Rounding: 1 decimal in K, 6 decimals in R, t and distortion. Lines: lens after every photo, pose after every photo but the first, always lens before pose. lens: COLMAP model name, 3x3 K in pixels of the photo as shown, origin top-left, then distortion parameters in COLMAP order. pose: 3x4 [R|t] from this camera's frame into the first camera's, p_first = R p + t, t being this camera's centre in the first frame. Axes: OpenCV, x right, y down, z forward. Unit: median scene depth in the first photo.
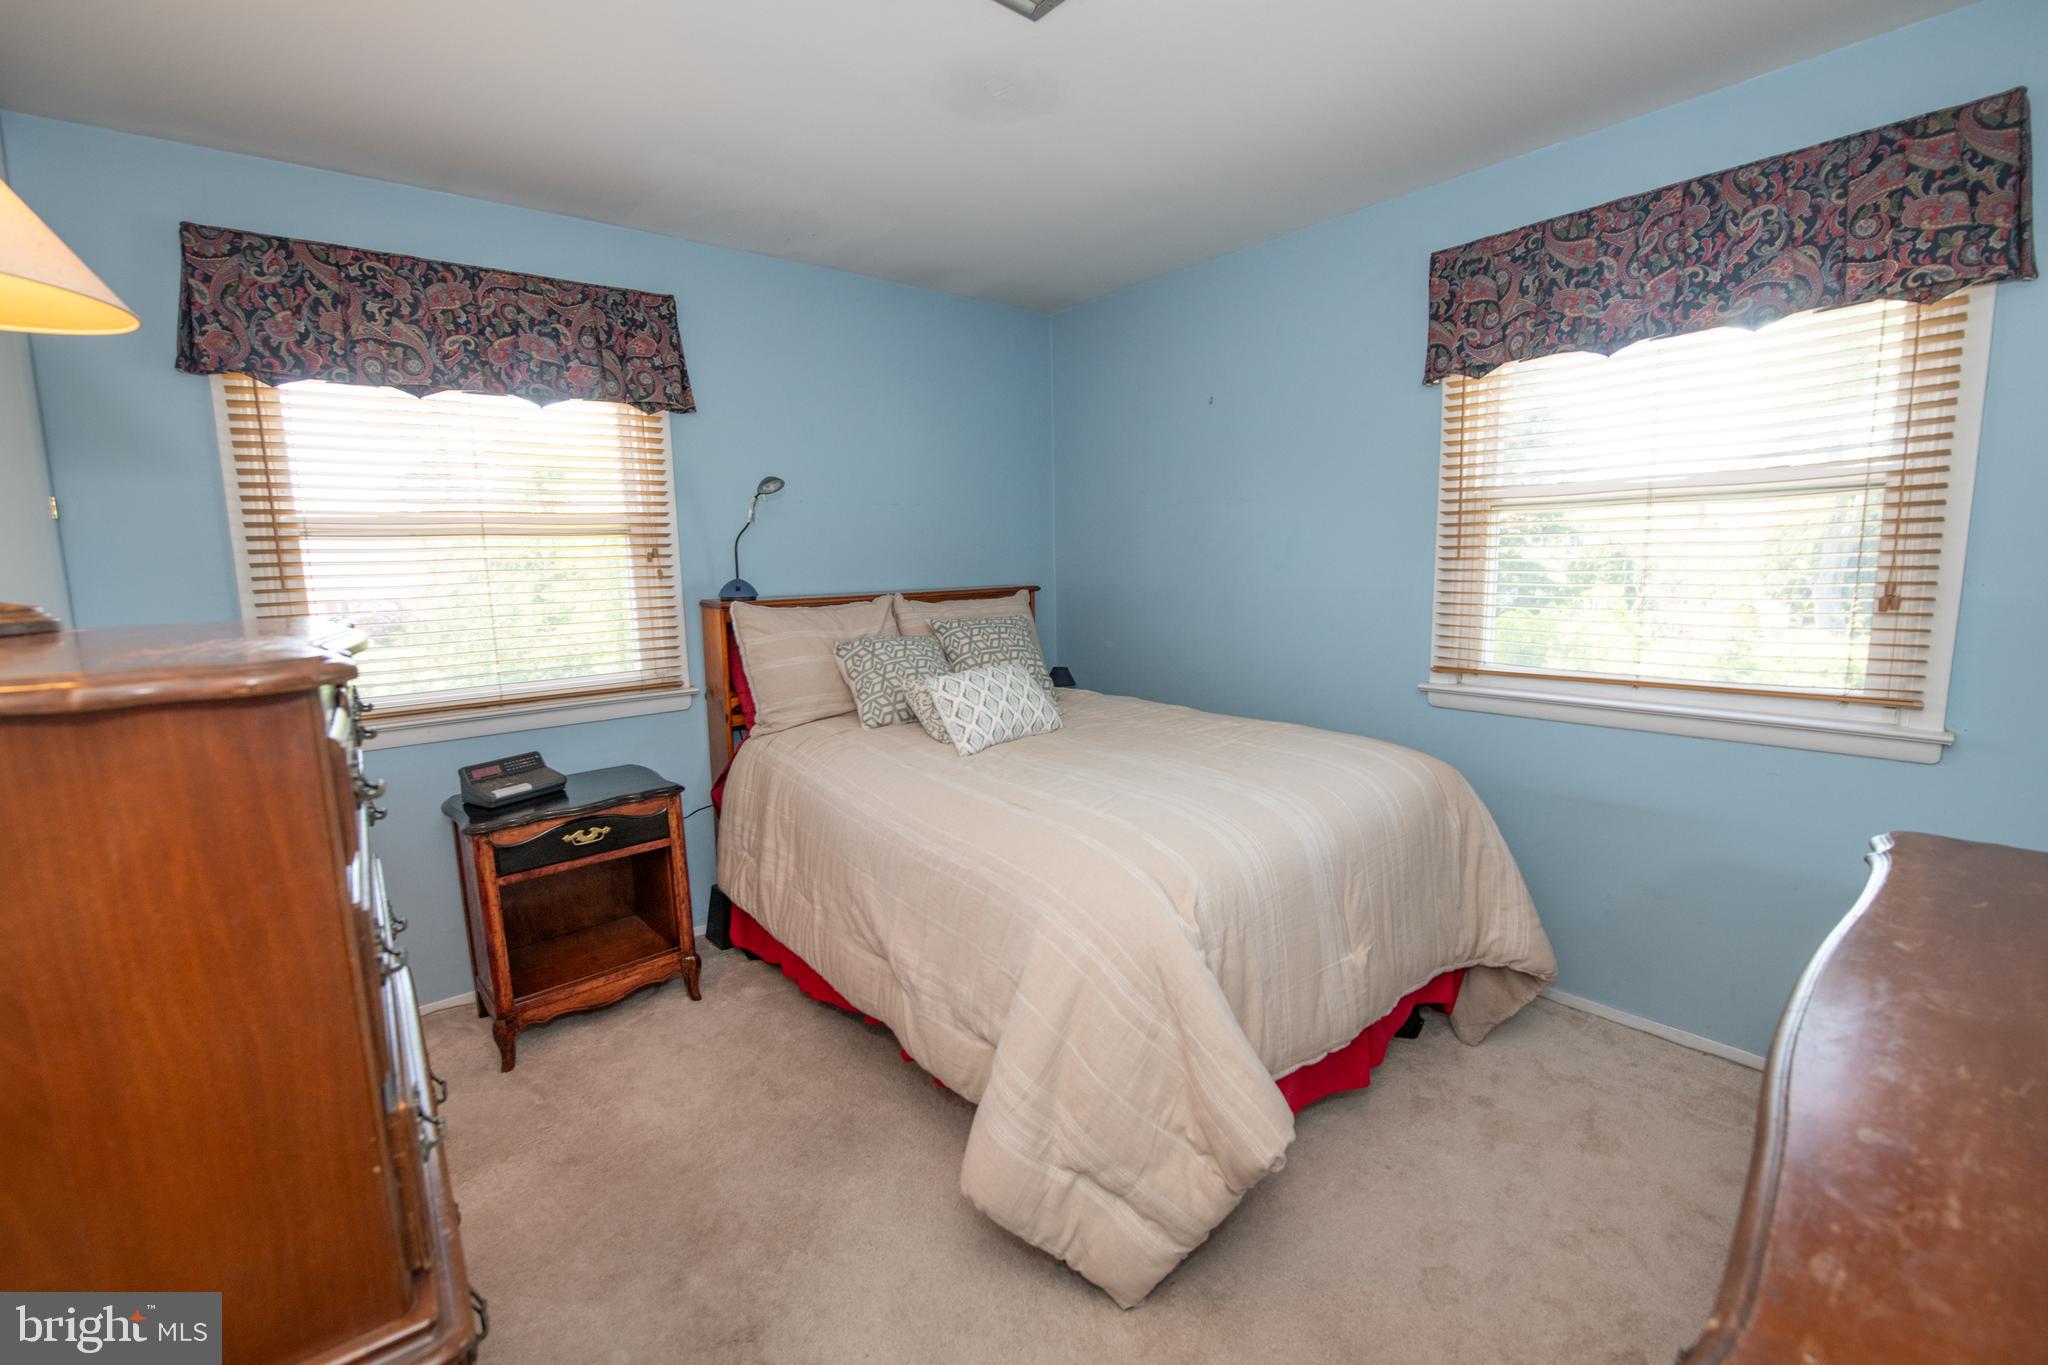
lens RADIAL K [[881.4, 0, 1027.6], [0, 881.4, 687.2], [0, 0, 1]] dist [-0.003940, -0.000604]
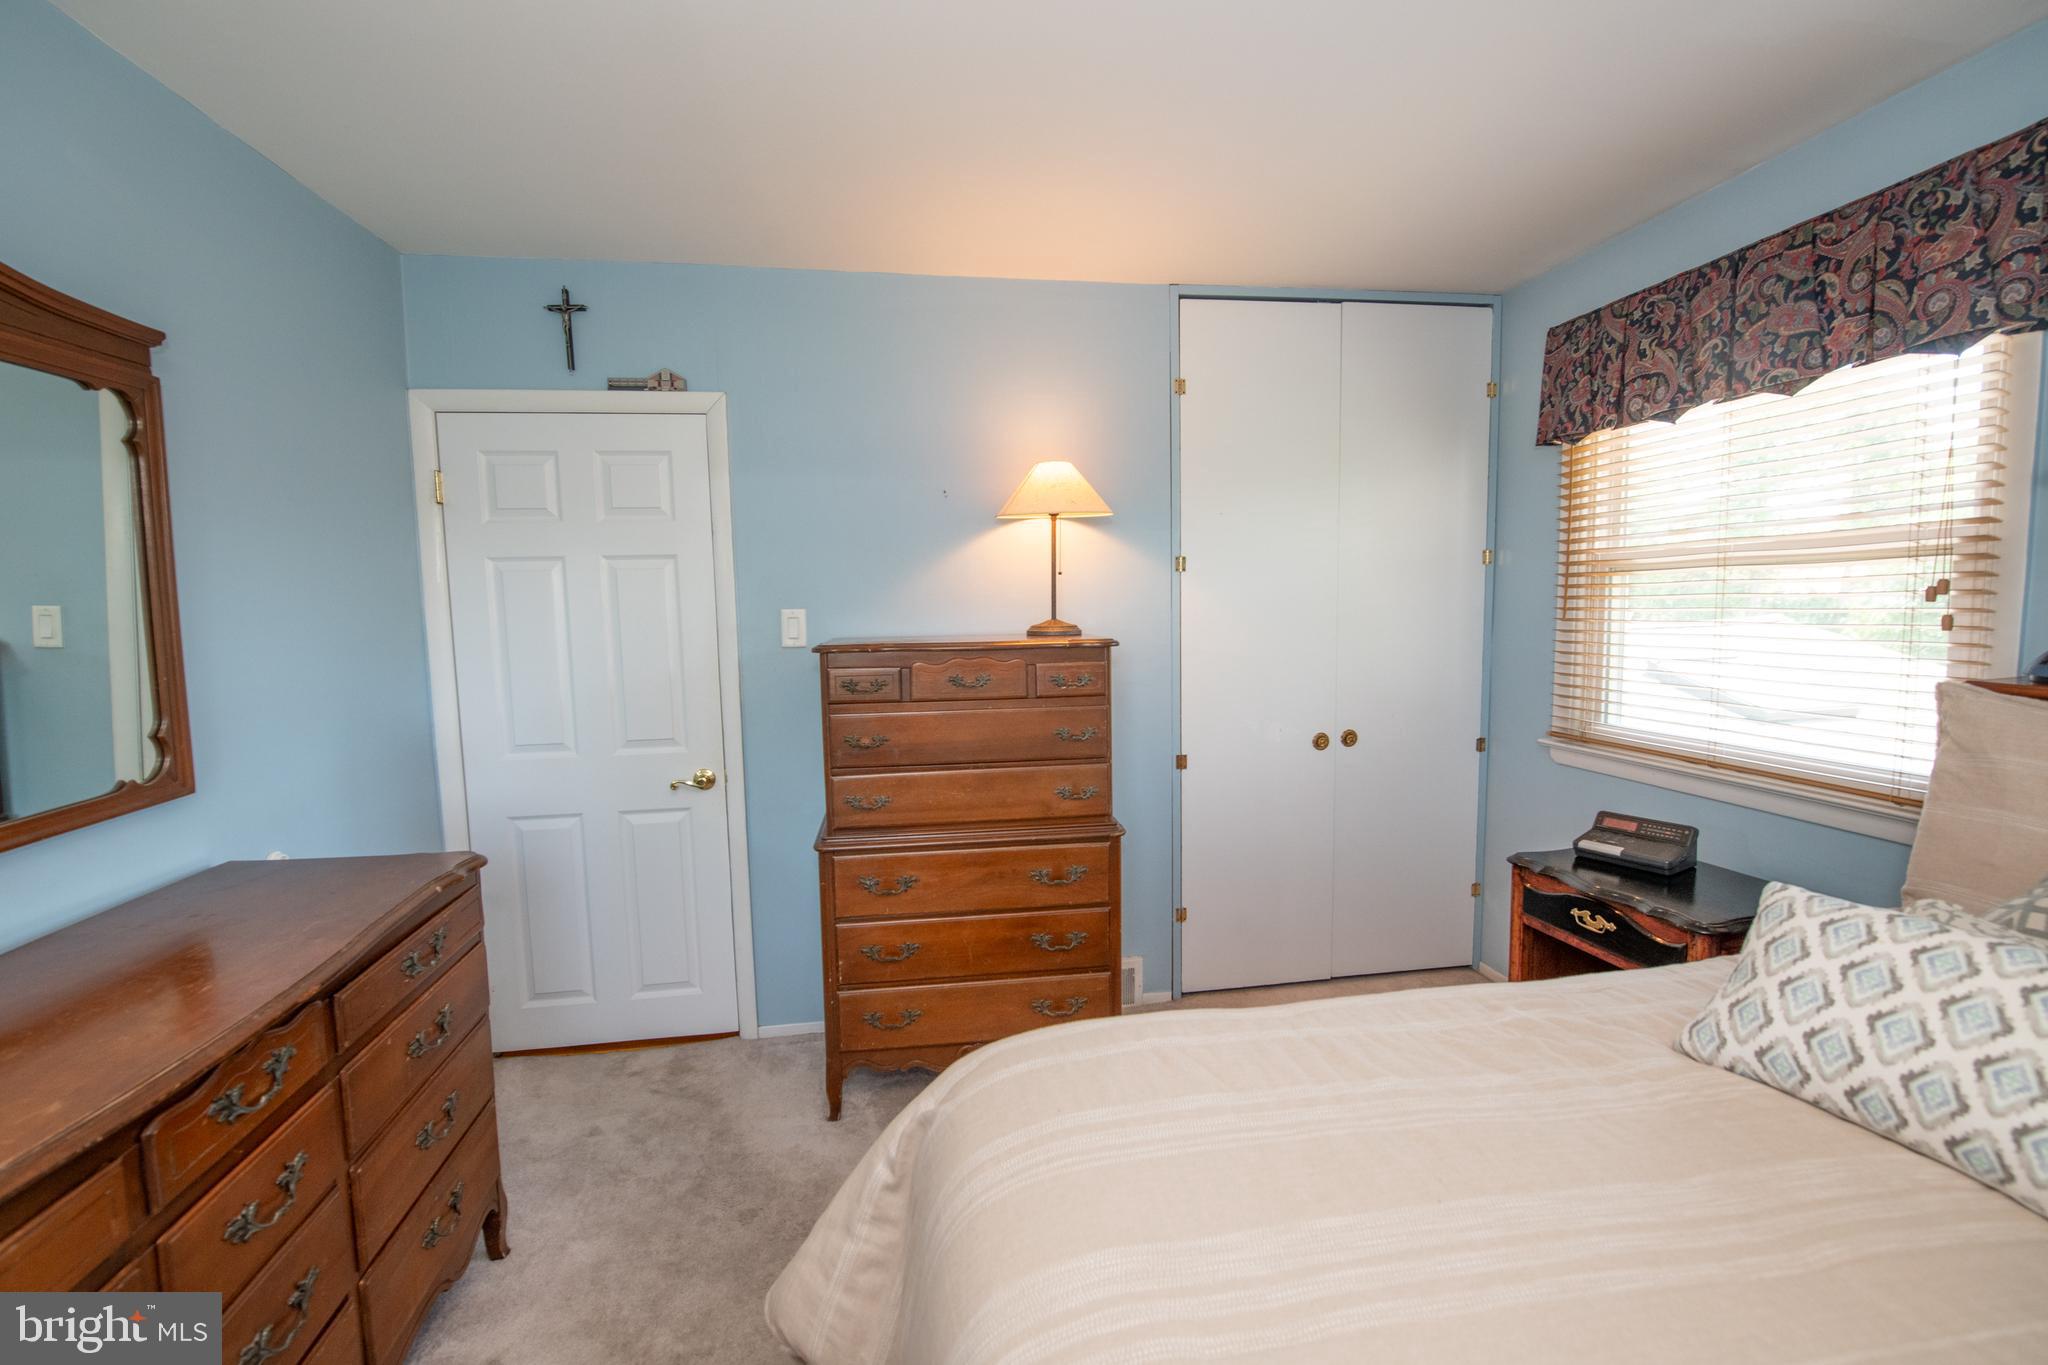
lens RADIAL K [[881.4, 0, 1024.5], [0, 881.4, 682.5], [0, 0, 1]] dist [-0.003940, -0.000604]
pose [[-0.515744, 0.117264, -0.848680, 0.493002], [-0.088290, 0.978040, 0.188792, -0.174226], [0.852181, 0.172299, -0.494065, 0.919035]]
